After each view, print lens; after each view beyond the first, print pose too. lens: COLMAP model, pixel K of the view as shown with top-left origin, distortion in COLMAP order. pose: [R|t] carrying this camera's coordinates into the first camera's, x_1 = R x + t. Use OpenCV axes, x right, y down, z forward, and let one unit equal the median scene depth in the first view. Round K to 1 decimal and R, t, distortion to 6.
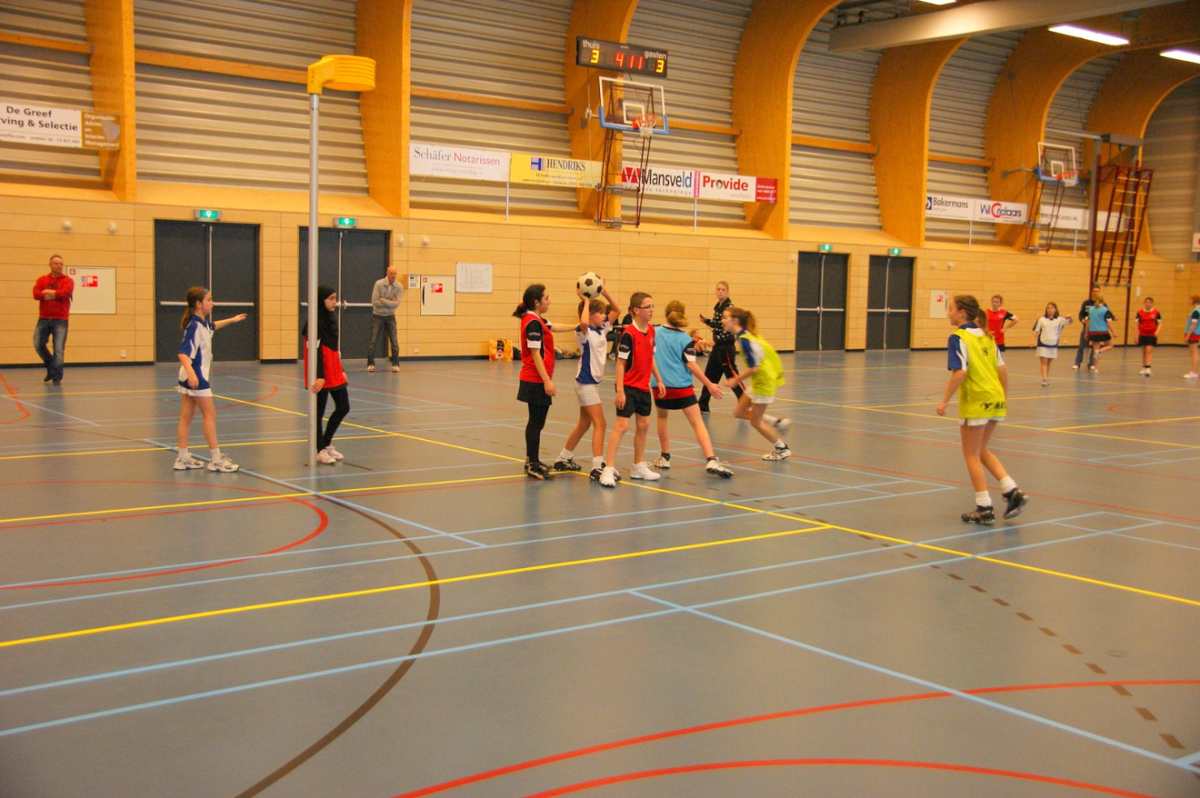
lens RADIAL K [[1320.7, 0, 600.0], [0, 1320.7, 399.0], [0, 0, 1]] dist [-0.064966, 0.349727]
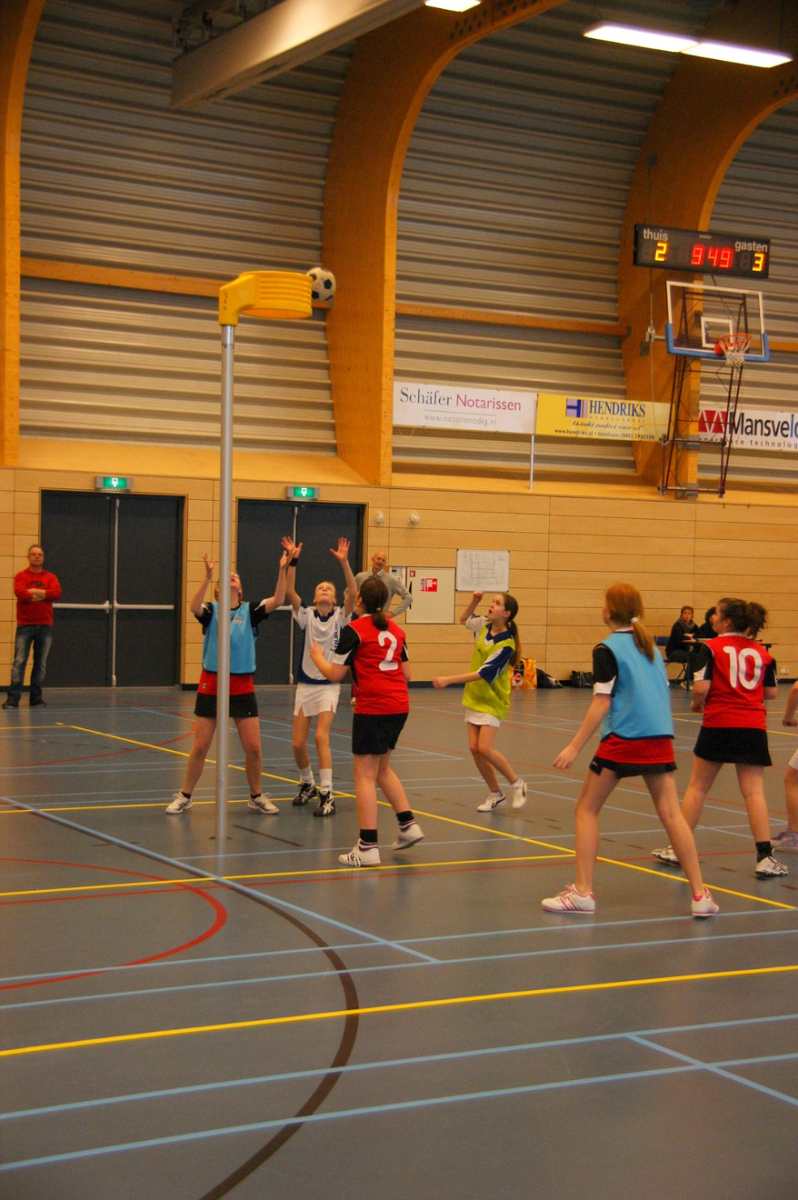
lens RADIAL K [[1870.1, 0, 395.9], [0, 1870.1, 635.4], [0, 0, 1]] dist [0.140160, 0.232052]
pose [[0.988224, 0.004533, -0.152949, 0.012262], [-0.013266, 0.998336, -0.056127, -0.000570], [0.152440, 0.057495, 0.986639, 0.009903]]
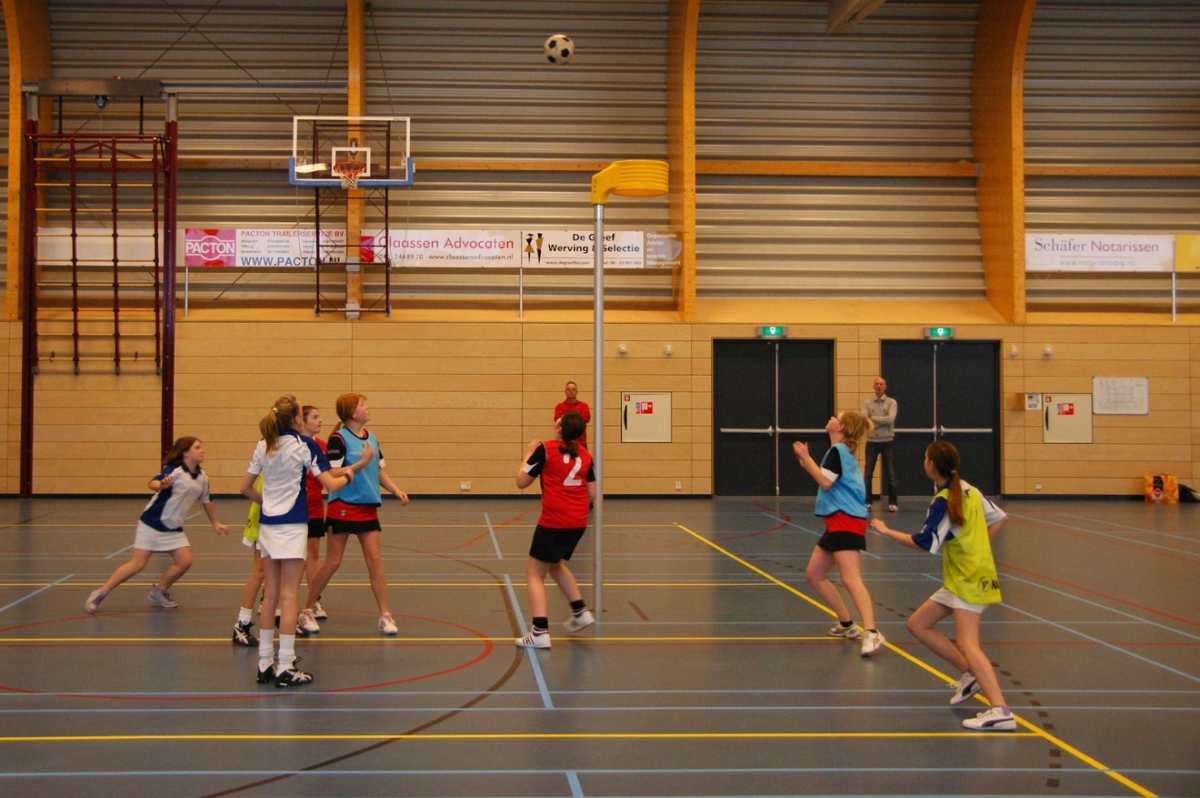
lens RADIAL K [[1400.3, 0, 602.4], [0, 1400.3, 363.1], [0, 0, 1]] dist [-0.017729, 0.051360]
pose [[0.805179, -0.034006, -0.592056, 0.156115], [-0.036277, 0.993661, -0.106408, -0.011736], [0.591921, 0.107155, 0.798841, 0.157332]]
